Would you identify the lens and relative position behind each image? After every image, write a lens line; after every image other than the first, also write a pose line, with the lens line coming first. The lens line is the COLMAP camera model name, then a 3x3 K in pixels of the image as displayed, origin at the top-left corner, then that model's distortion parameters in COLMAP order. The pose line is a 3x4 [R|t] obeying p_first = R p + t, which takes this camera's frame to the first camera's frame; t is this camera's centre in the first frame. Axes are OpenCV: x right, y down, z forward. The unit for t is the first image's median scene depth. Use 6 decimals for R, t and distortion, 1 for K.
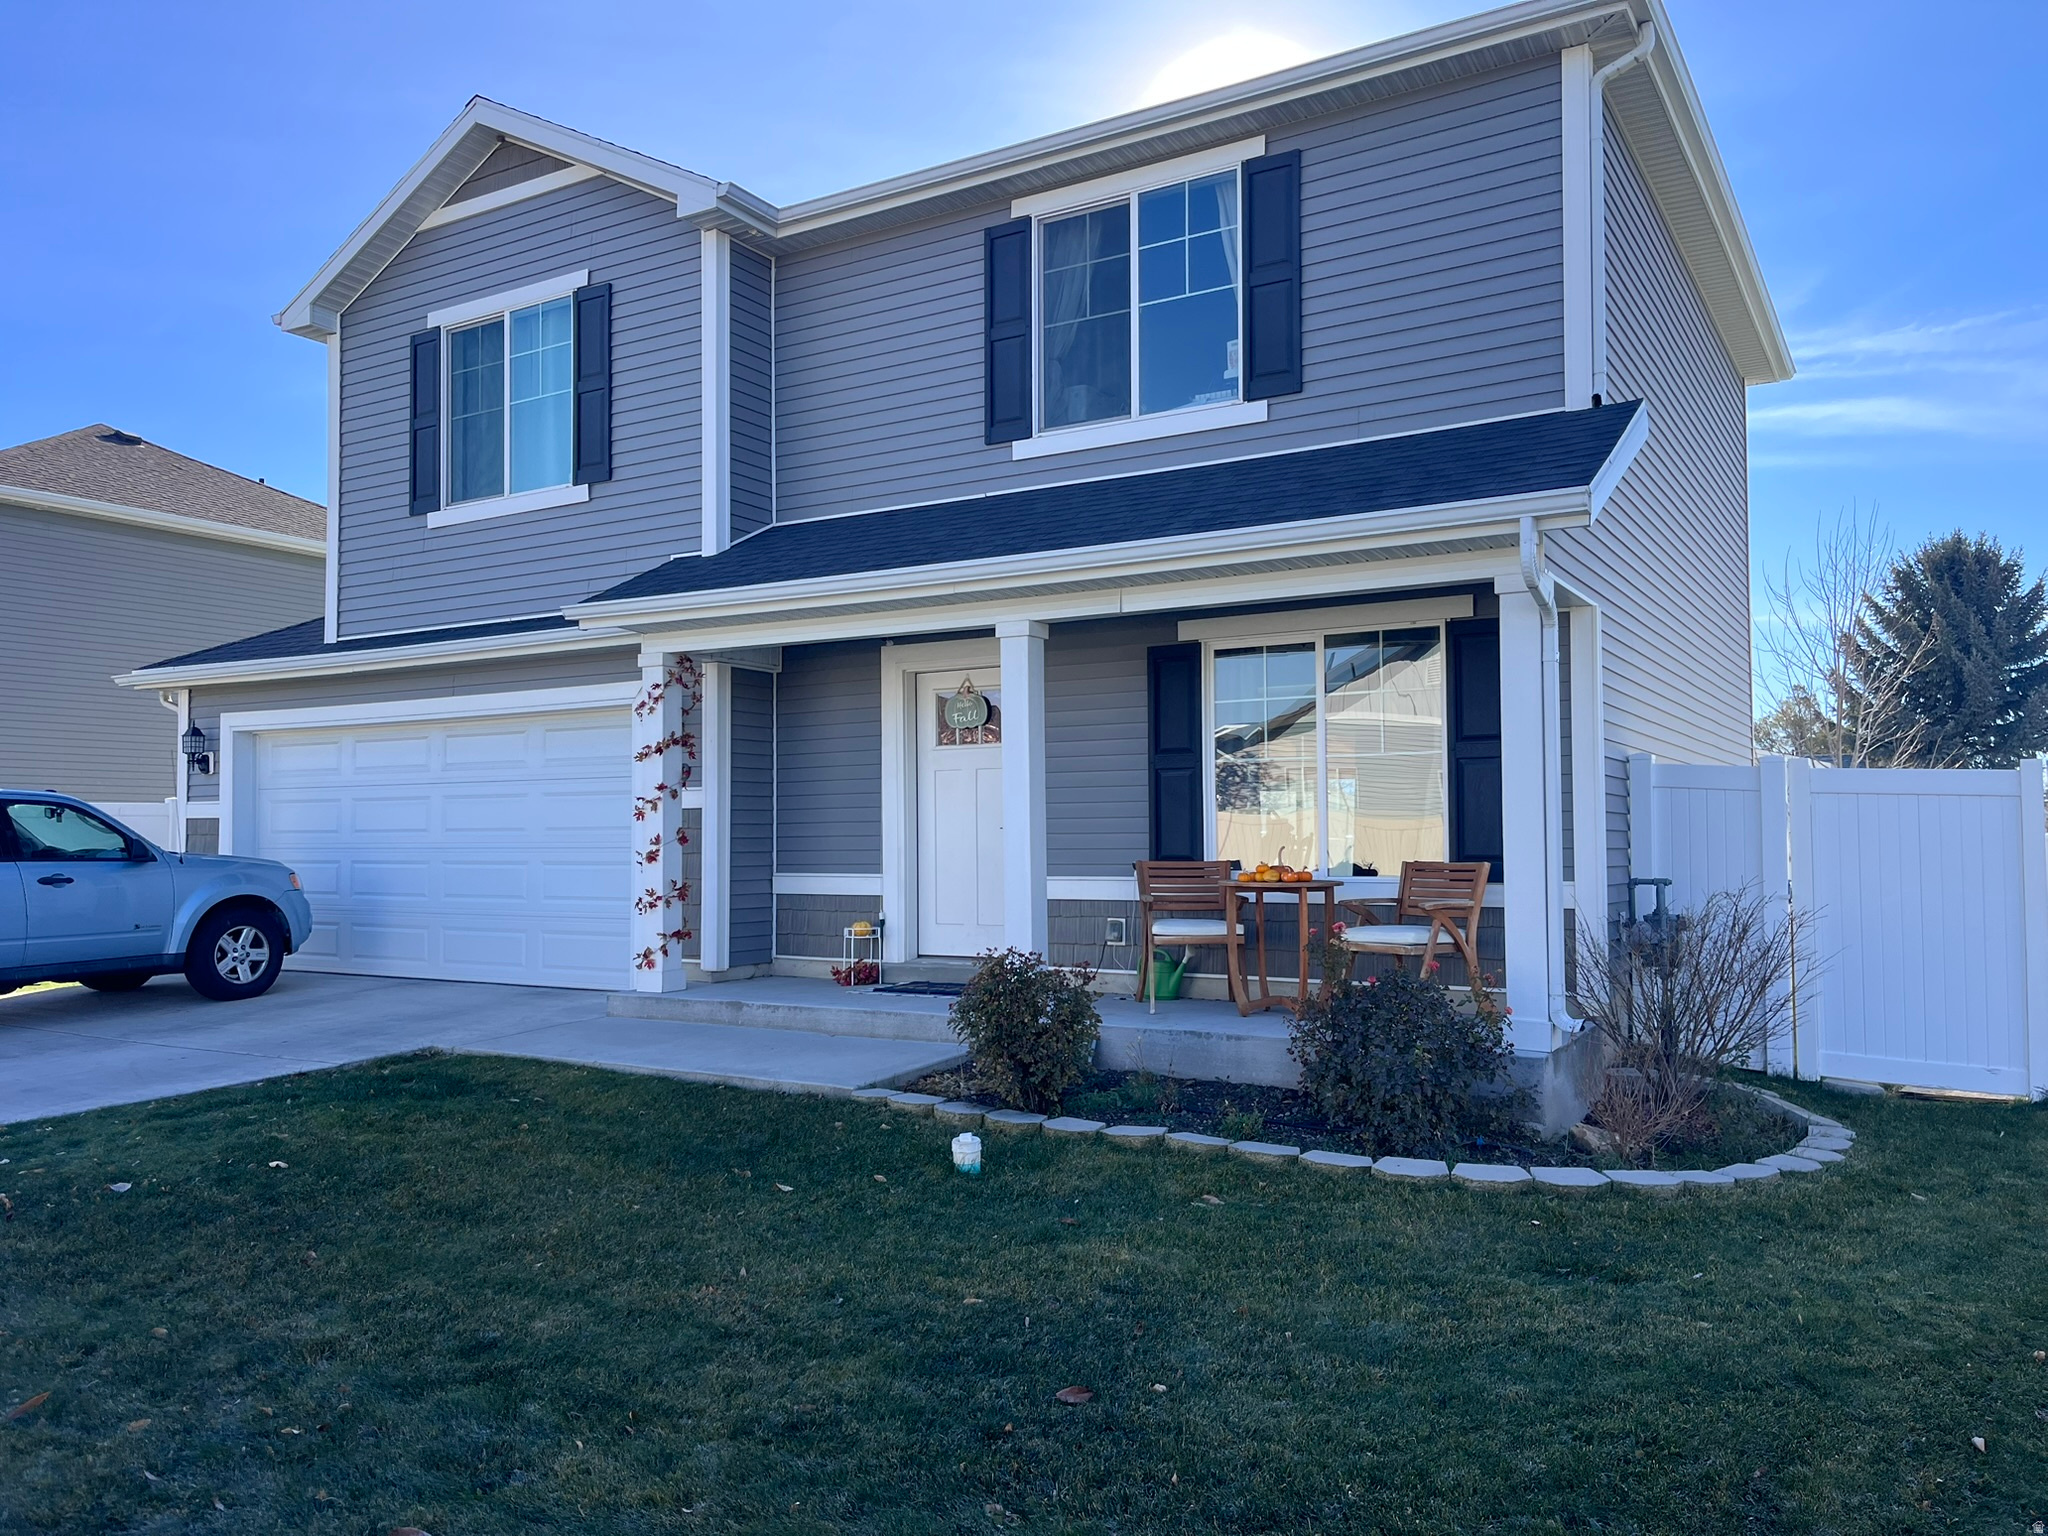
lens RADIAL K [[1568.2, 0, 993.4], [0, 1568.2, 771.1], [0, 0, 1]] dist [0.035645, -0.009265]
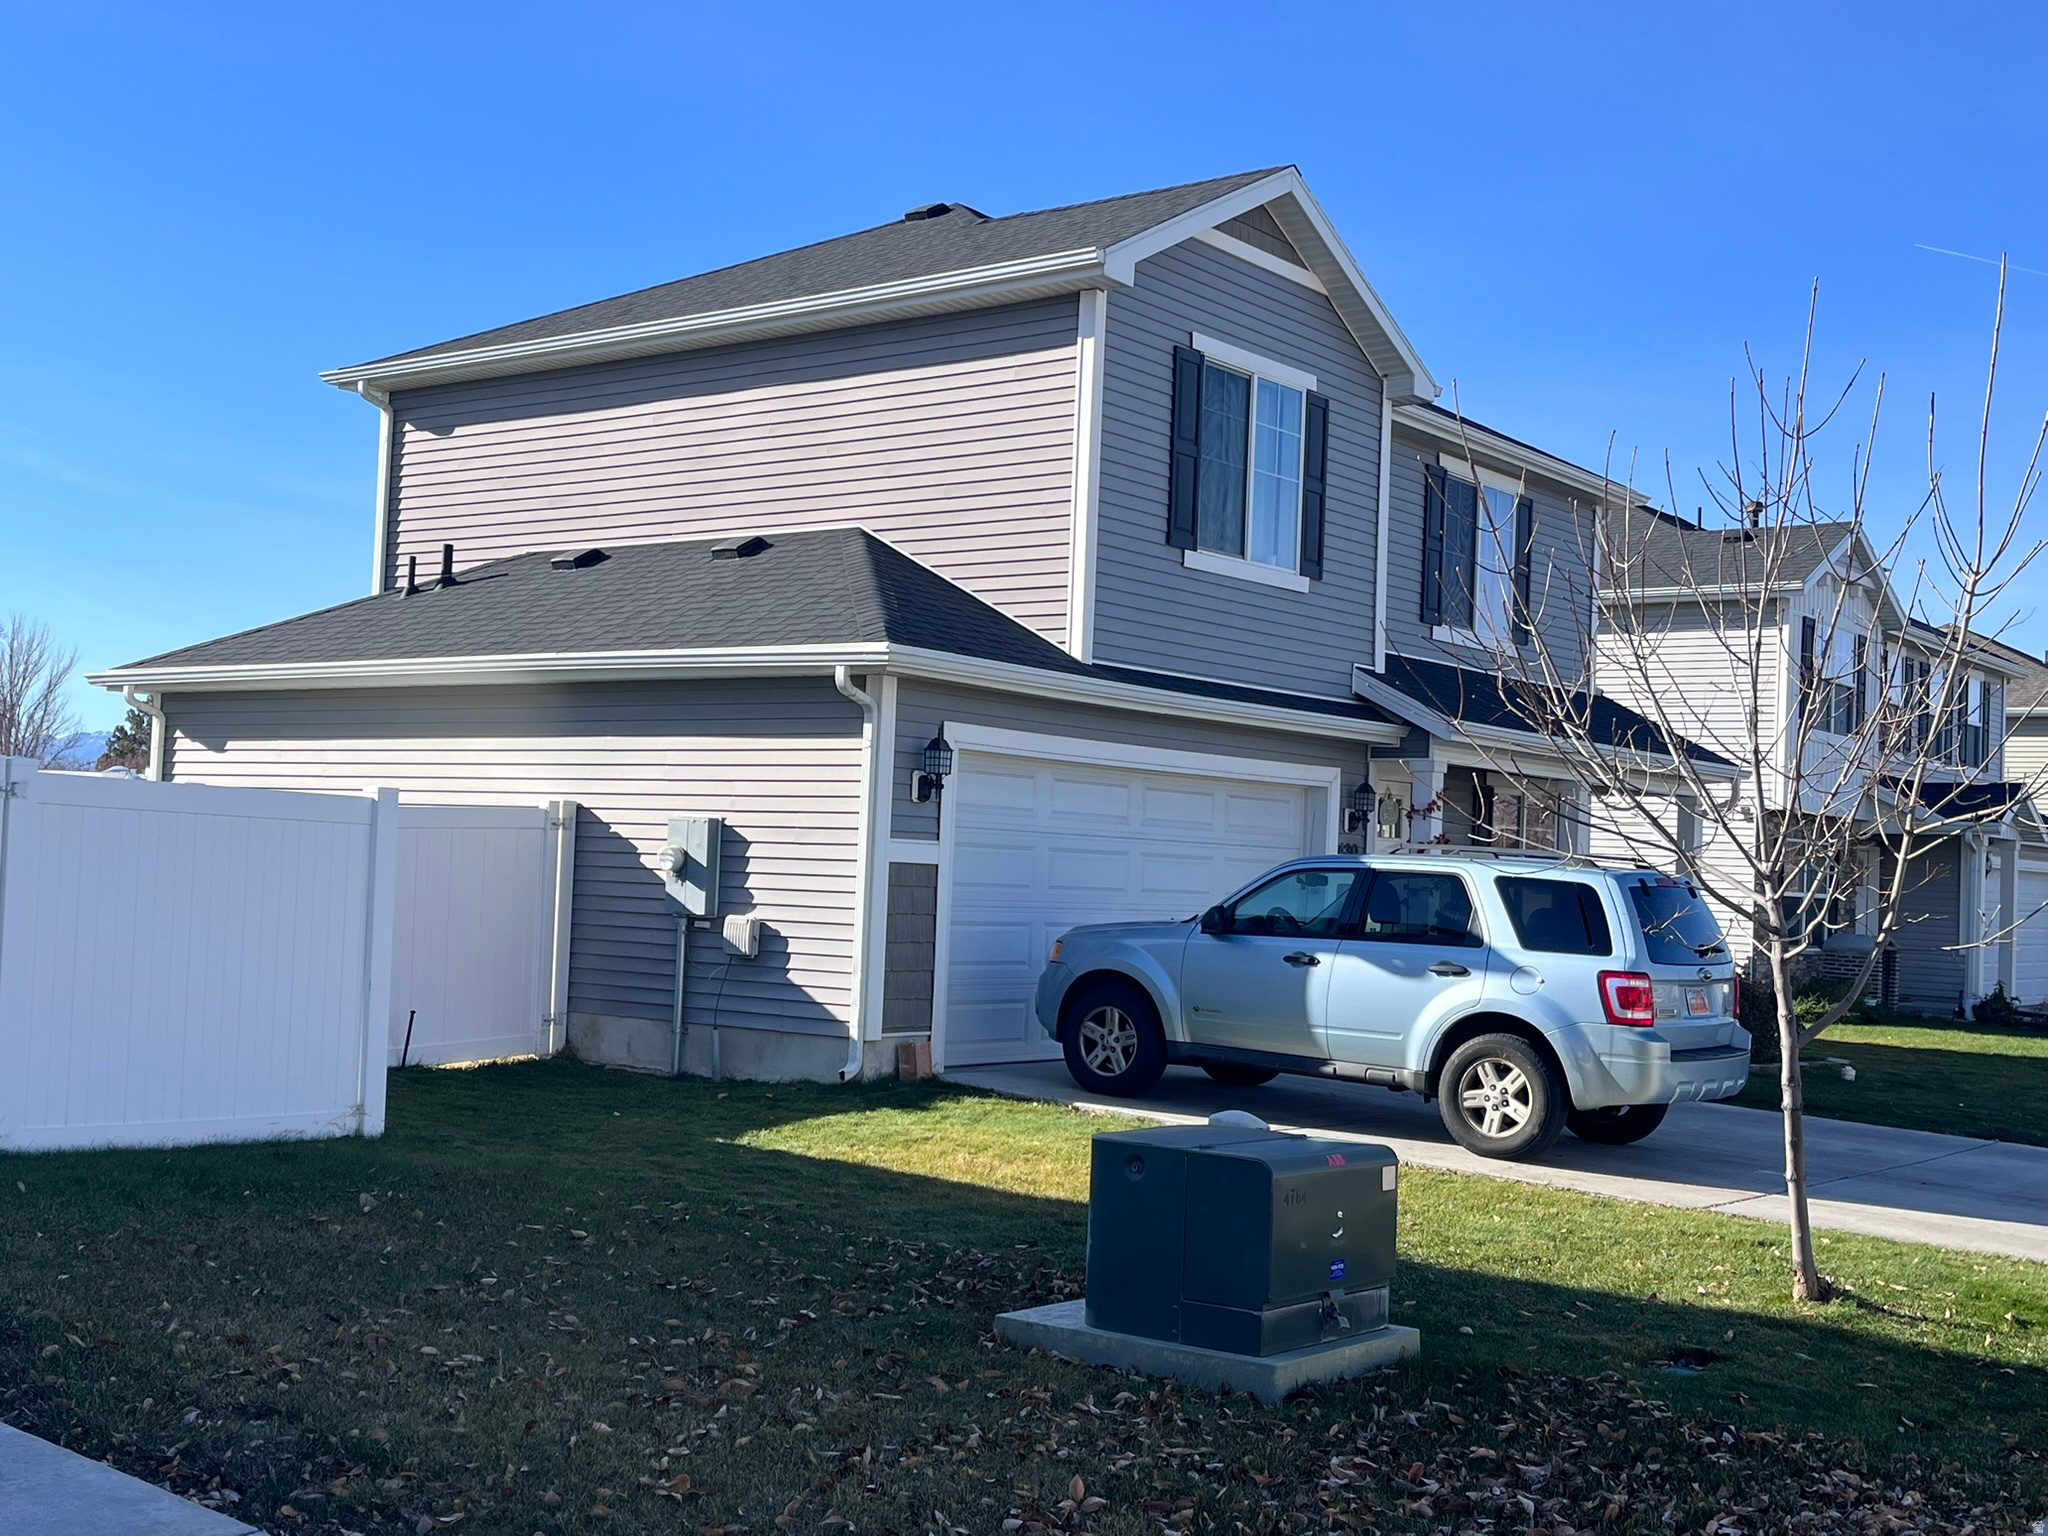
lens RADIAL K [[2316.7, 0, 1024.0], [0, 2316.7, 768.0], [0, 0, 1]] dist [0.149343, 0.000226]
pose [[0.091371, 0.054394, 0.994330, -2.057381], [-0.081310, 0.995581, -0.046990, 0.042613], [-0.992492, -0.076556, 0.095390, 1.145938]]
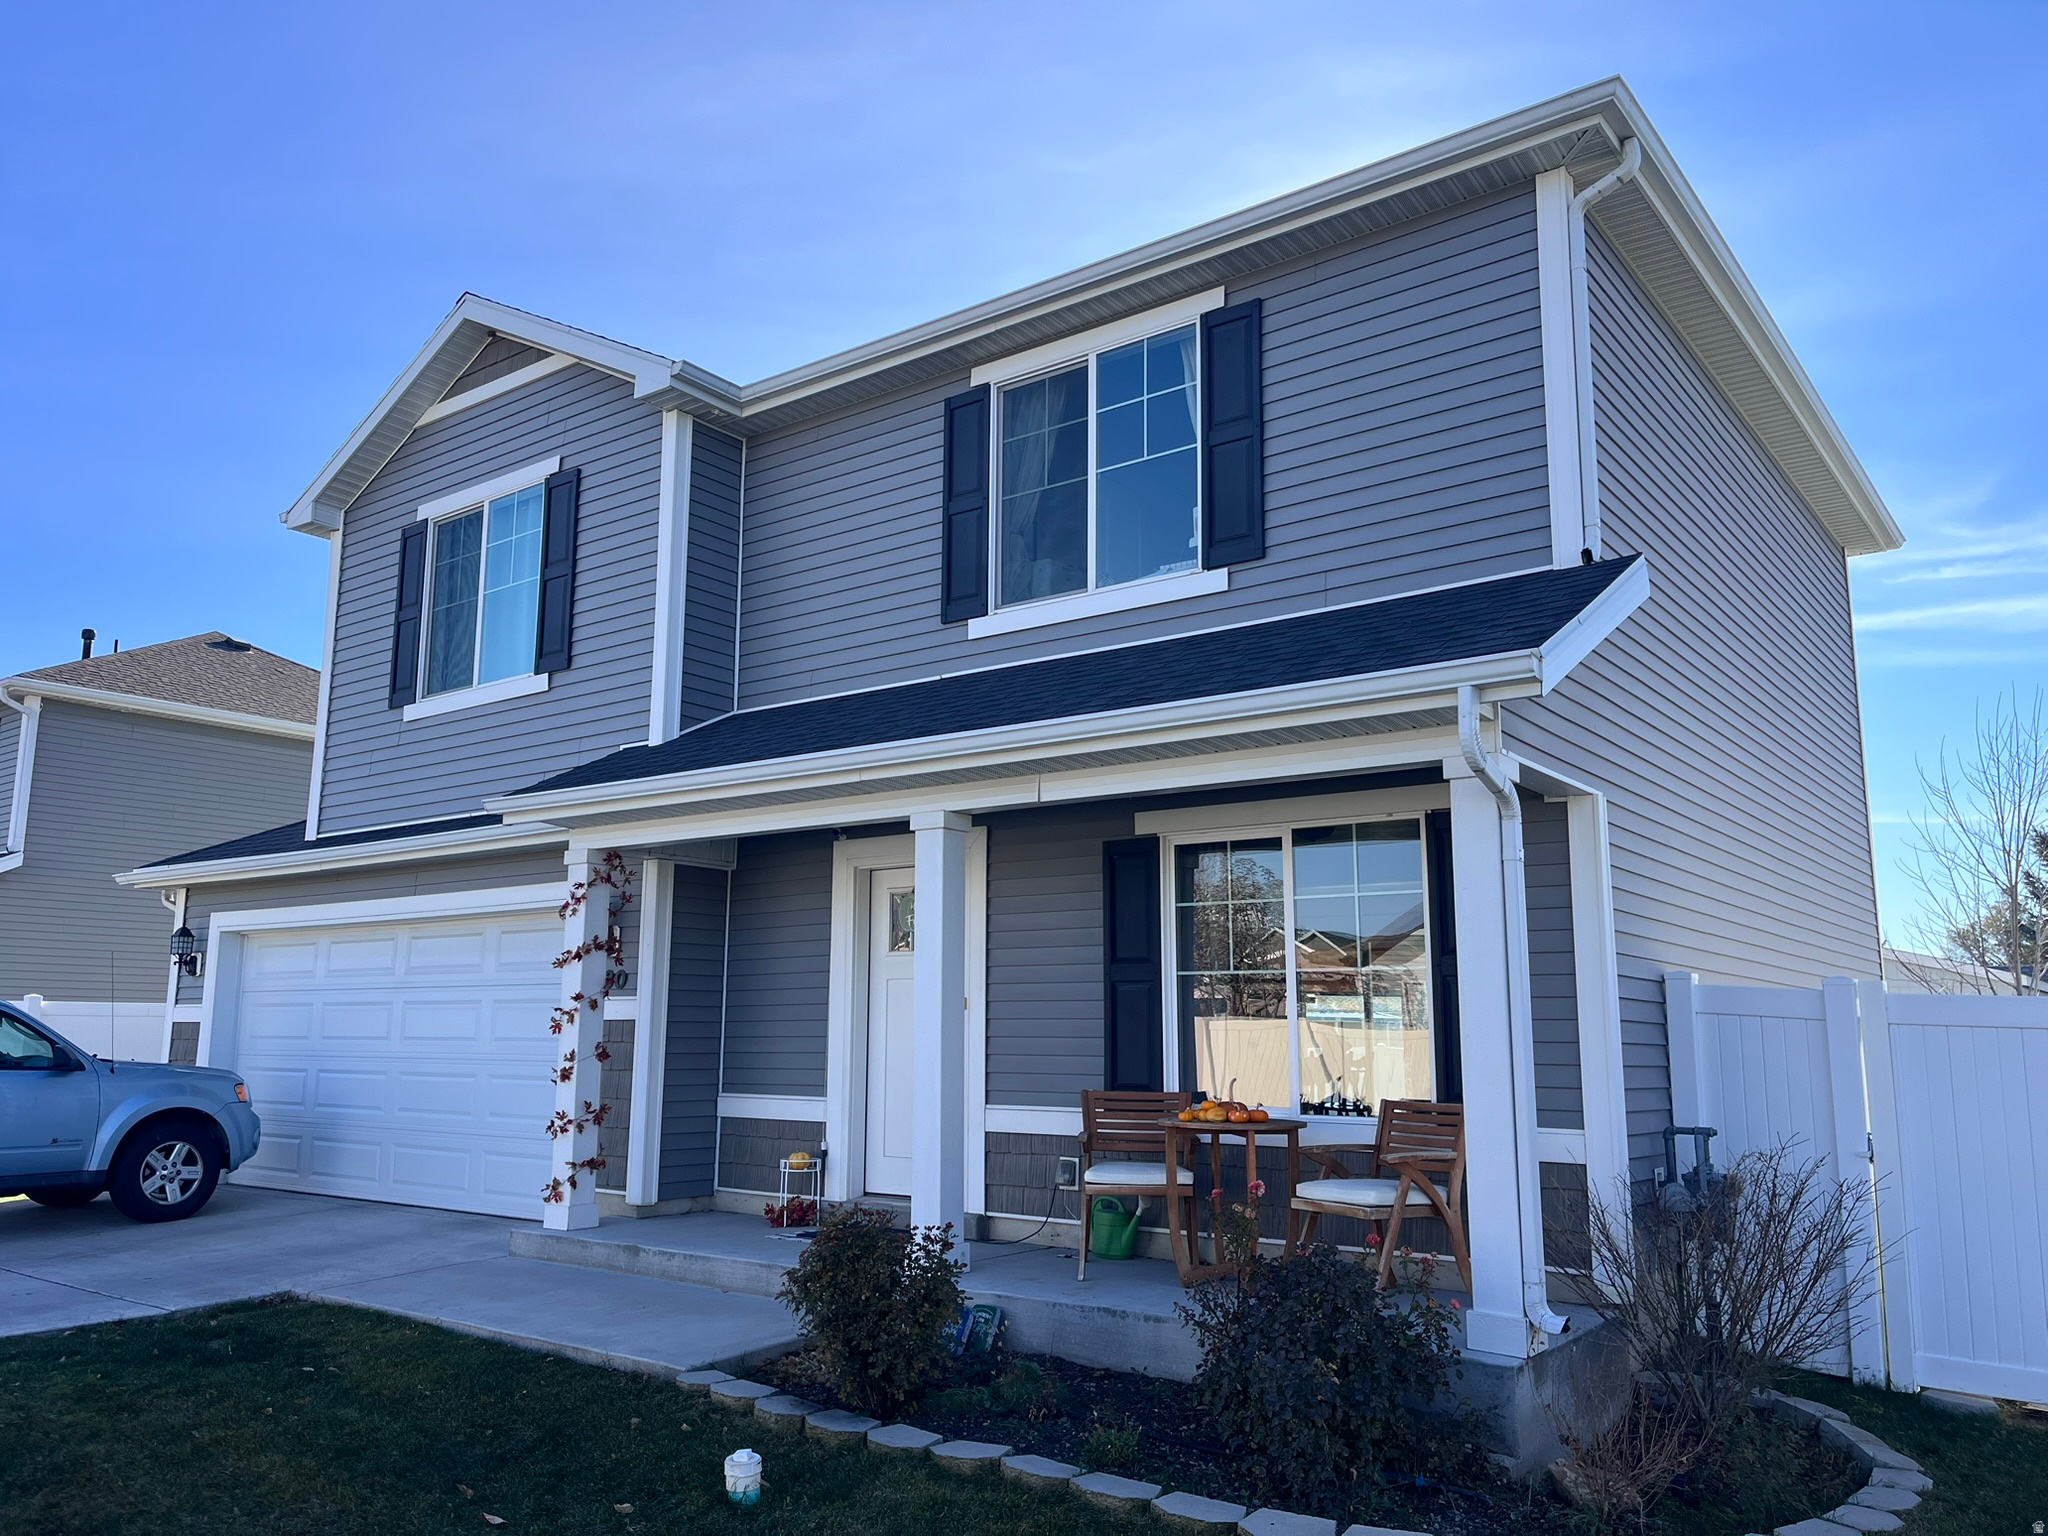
lens RADIAL K [[1555.4, 0, 990.8], [0, 1555.4, 769.8], [0, 0, 1]] dist [0.070812, -0.097989]
pose [[0.994216, -0.004621, -0.107298, 0.121978], [-0.009069, 0.991893, -0.126749, -0.007503], [0.107014, 0.126989, 0.986115, 0.114374]]
